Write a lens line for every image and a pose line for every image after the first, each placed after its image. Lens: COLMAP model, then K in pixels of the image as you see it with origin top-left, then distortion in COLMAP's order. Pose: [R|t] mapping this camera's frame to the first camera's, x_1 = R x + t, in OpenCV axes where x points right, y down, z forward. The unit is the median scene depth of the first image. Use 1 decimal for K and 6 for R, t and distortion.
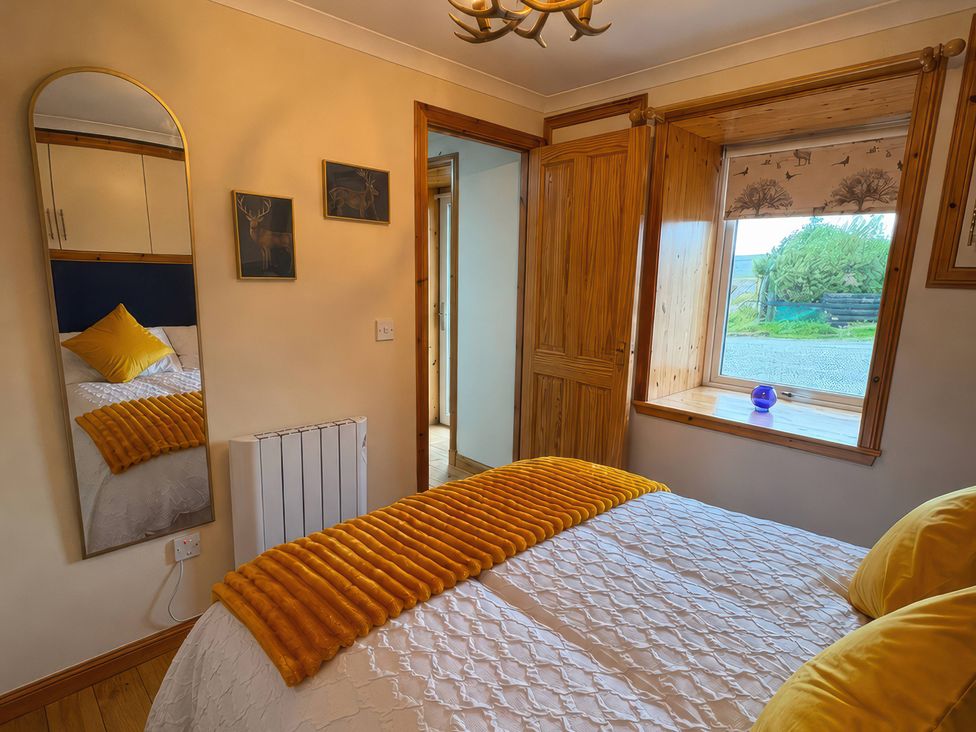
lens RADIAL K [[519.6, 0, 485.9], [0, 519.6, 368.3], [0, 0, 1]] dist [0.000400, 0.000283]
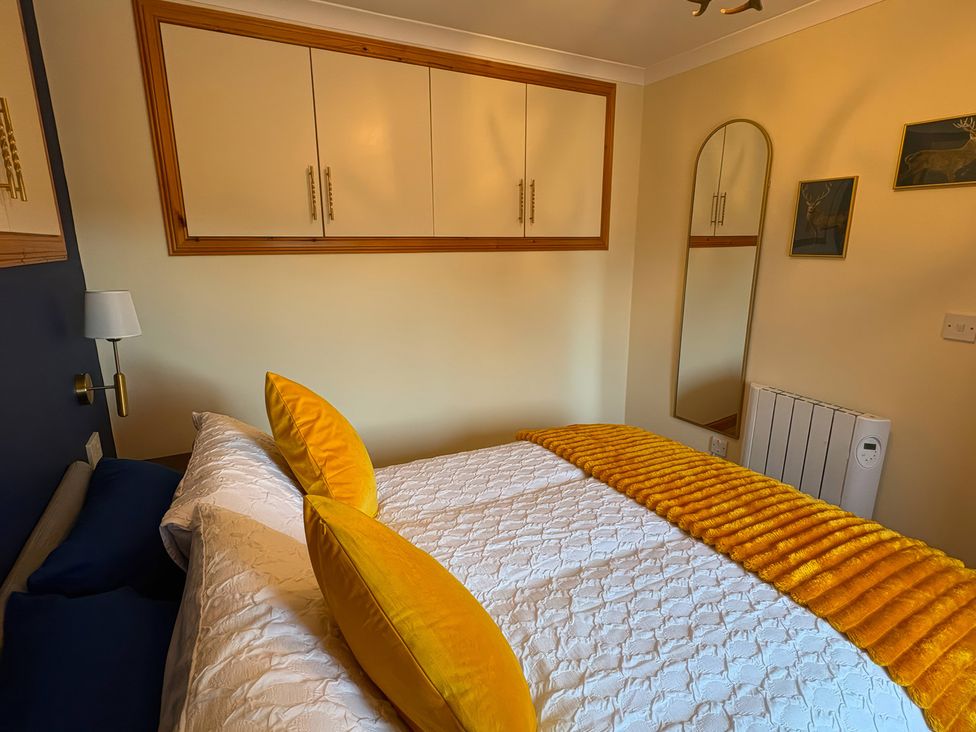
lens RADIAL K [[519.6, 0, 485.9], [0, 519.6, 368.3], [0, 0, 1]] dist [0.000400, 0.000283]
pose [[-0.252433, 0.213671, -0.943728, 0.839247], [-0.175410, 0.949049, 0.261795, -0.111408], [0.951582, 0.231625, -0.202092, 0.603227]]
